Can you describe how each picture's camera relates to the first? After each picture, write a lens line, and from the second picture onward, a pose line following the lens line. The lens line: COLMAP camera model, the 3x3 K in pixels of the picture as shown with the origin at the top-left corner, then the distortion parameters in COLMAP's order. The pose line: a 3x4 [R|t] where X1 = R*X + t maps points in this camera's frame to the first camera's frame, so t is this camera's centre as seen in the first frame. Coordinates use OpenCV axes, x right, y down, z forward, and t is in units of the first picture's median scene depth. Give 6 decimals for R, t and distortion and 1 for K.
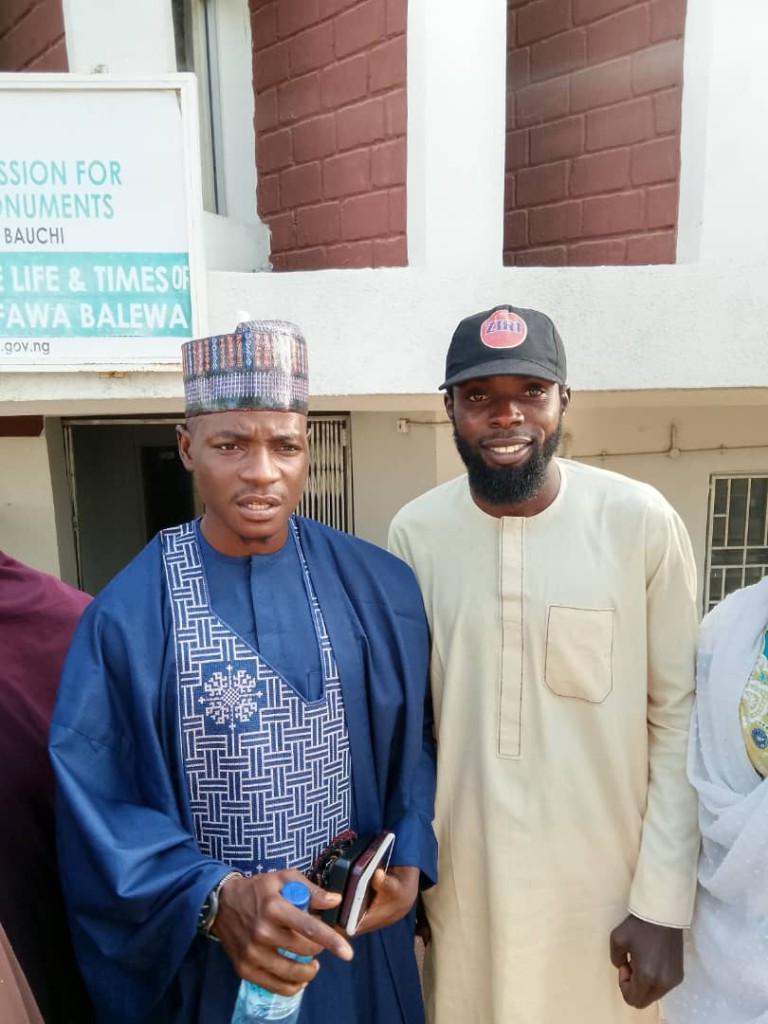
lens RADIAL K [[797.5, 0, 384.0], [0, 797.5, 512.0], [0, 0, 1]] dist [0.044994, -0.082273]
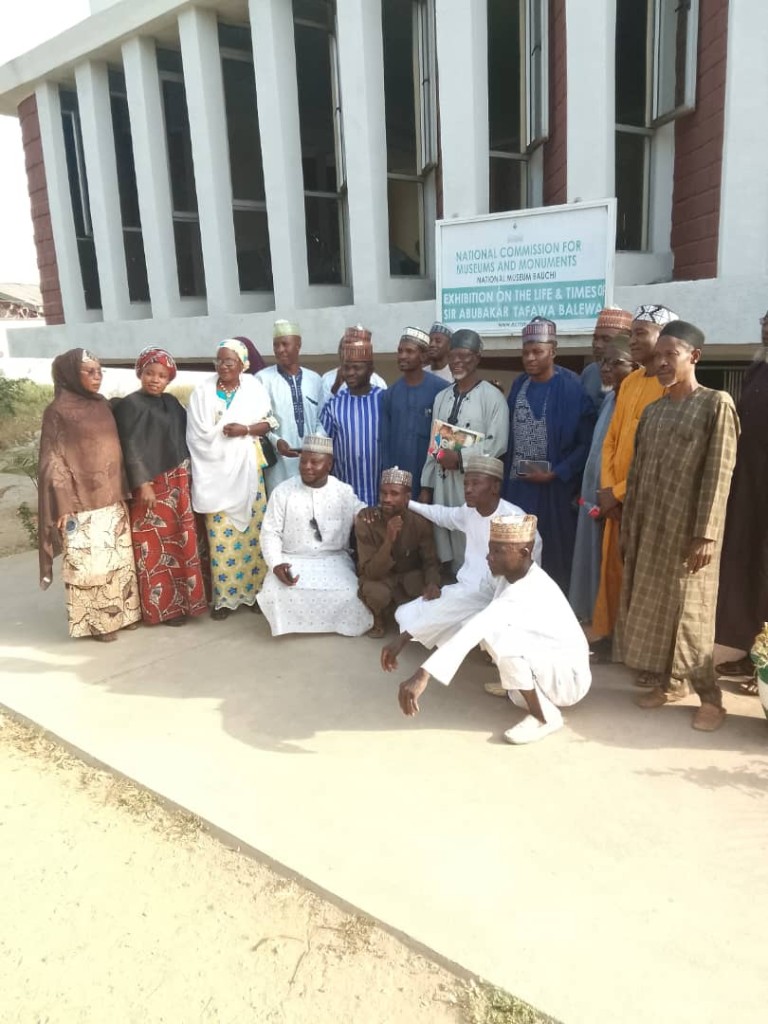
lens RADIAL K [[836.7, 0, 383.8], [0, 836.7, 525.8], [0, 0, 1]] dist [0.029308, -0.009546]
pose [[0.734704, 0.142416, -0.663271, 0.910551], [-0.110256, 0.989784, 0.090394, 0.197041], [0.669369, 0.006716, 0.742900, -1.078545]]
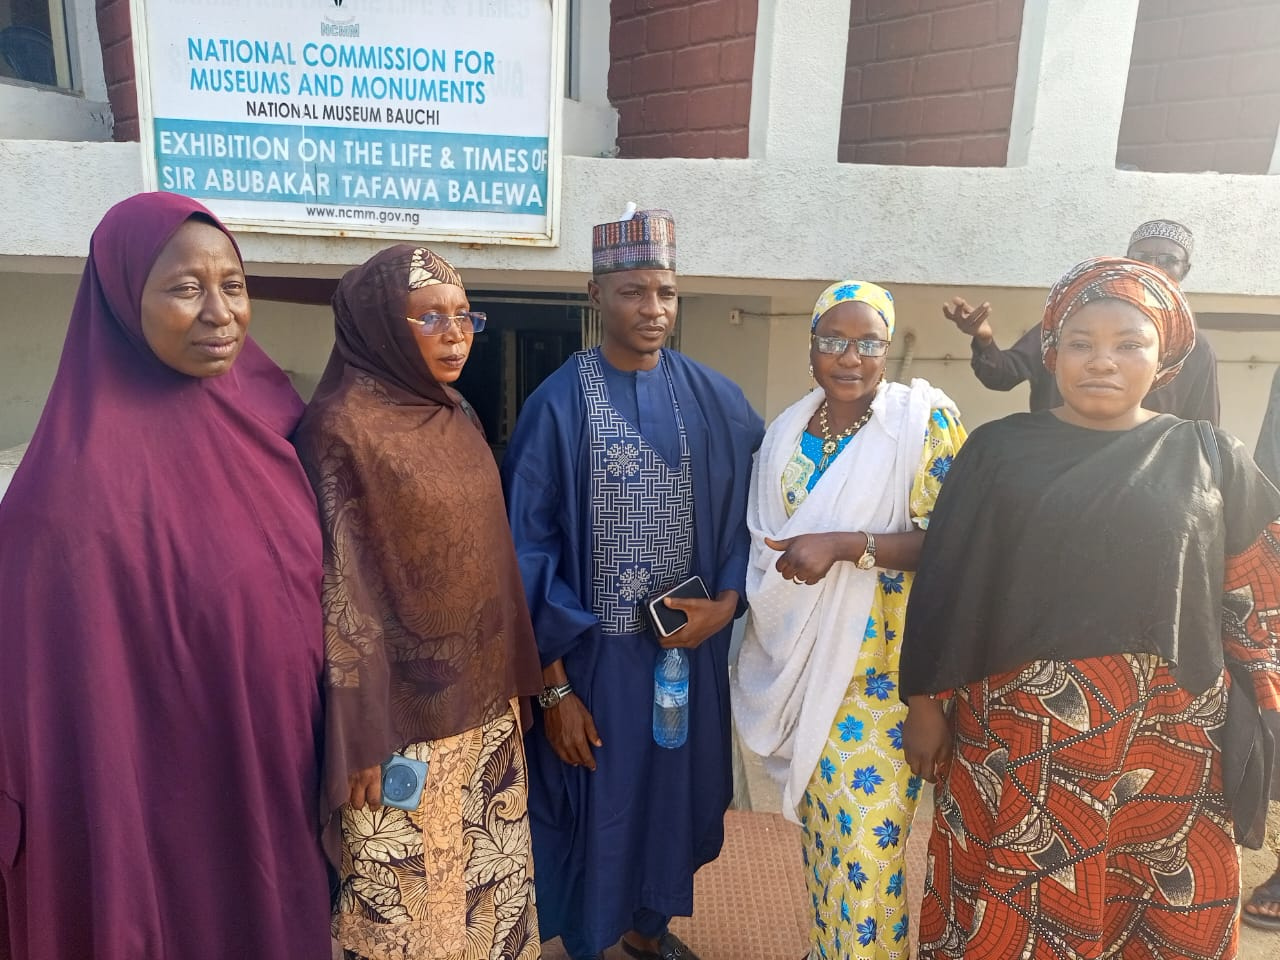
lens RADIAL K [[1001.0, 0, 643.4], [0, 1001.0, 473.6], [0, 0, 1]] dist [0.015347, -0.005857]
pose [[0.995811, 0.064832, -0.064478, 0.003995], [-0.062727, 0.997446, 0.034161, 0.079716], [0.066528, -0.029974, 0.997334, -0.371335]]
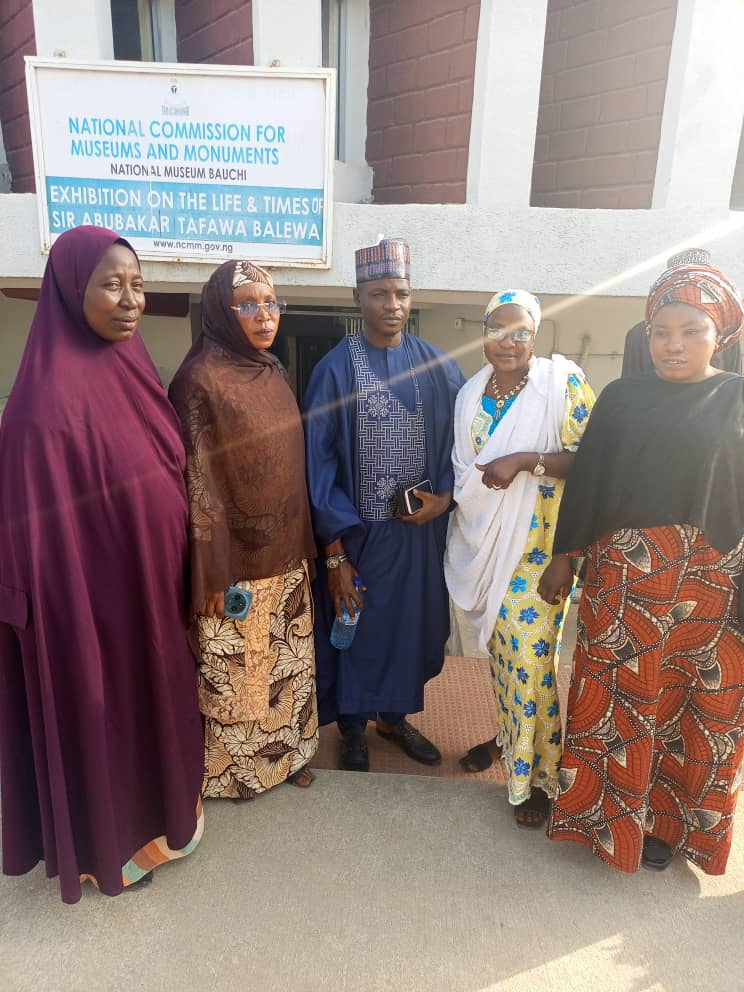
lens RADIAL K [[752.2, 0, 375.4], [0, 752.2, 505.0], [0, 0, 1]] dist [0.020932, -0.004023]
pose [[0.993766, 0.074381, -0.083050, 0.021458], [-0.065069, 0.991834, 0.109690, 0.113392], [0.090531, -0.103602, 0.990490, -0.491806]]
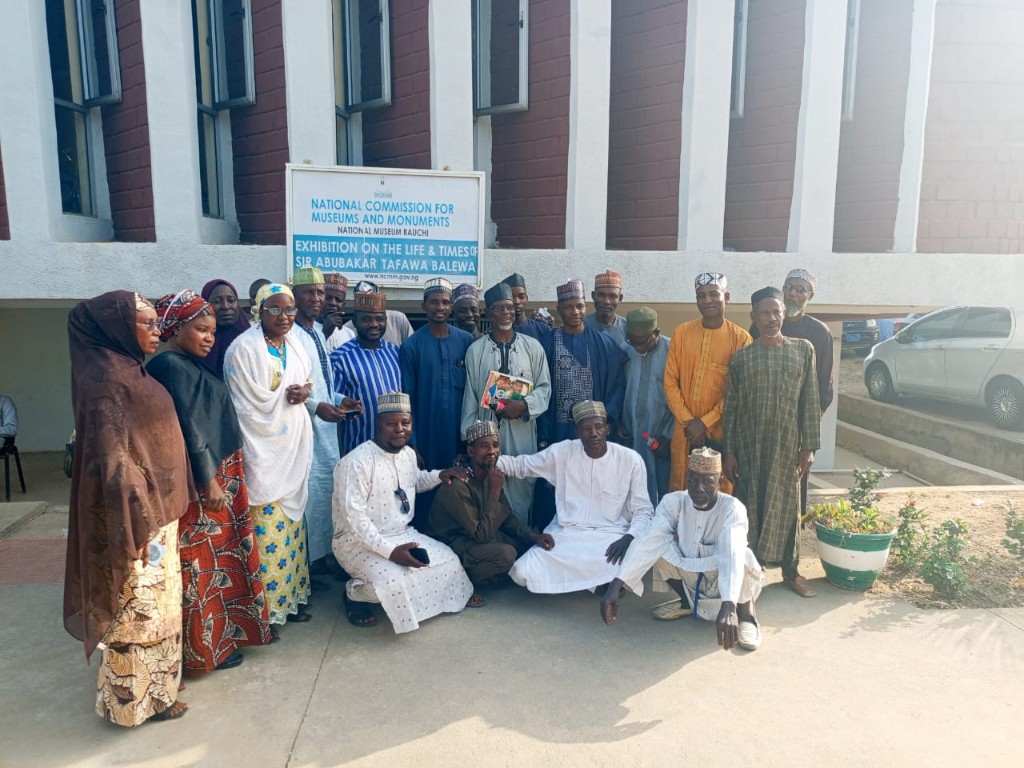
lens RADIAL K [[797.5, 0, 532.4], [0, 797.5, 379.7], [0, 0, 1]] dist [0.044994, -0.082273]
pose [[0.996130, 0.018582, 0.085909, -0.277040], [-0.012630, 0.997515, -0.069319, 0.257082], [-0.086984, 0.067965, 0.993889, -1.373121]]
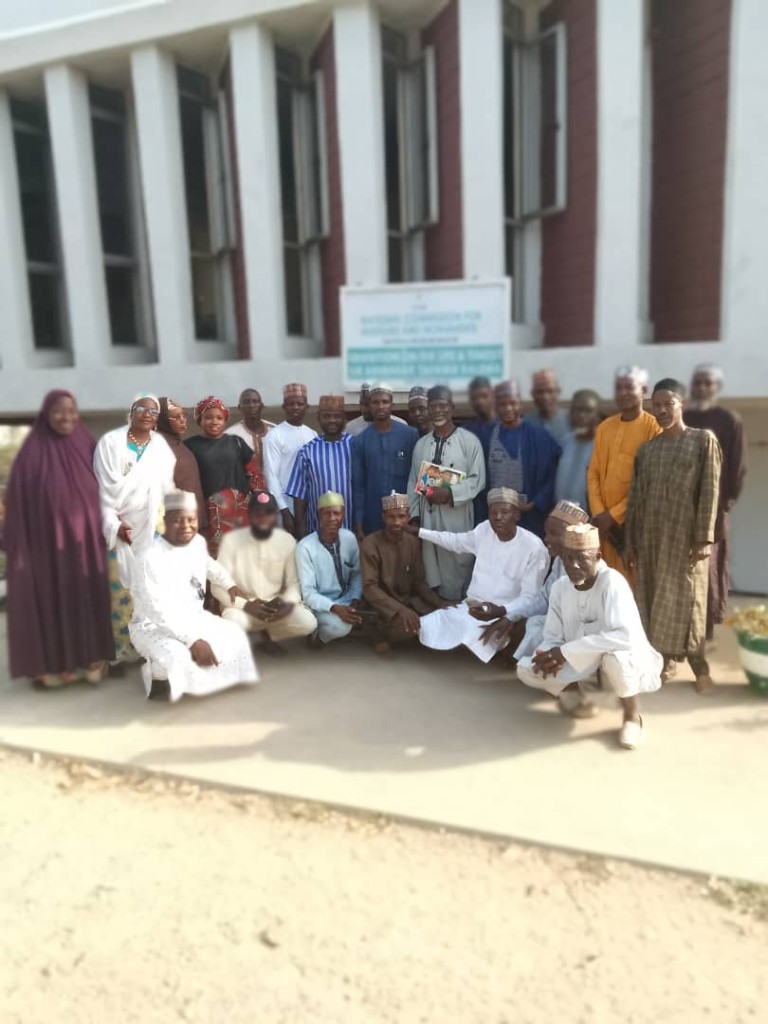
lens RADIAL K [[847.1, 0, 409.5], [0, 847.1, 497.2], [0, 0, 1]] dist [0.067756, -0.001615]
pose [[0.923837, 0.046866, -0.379907, 0.531093], [-0.068775, 0.996648, -0.044295, 0.301396], [0.376558, 0.067050, 0.923963, -1.580158]]
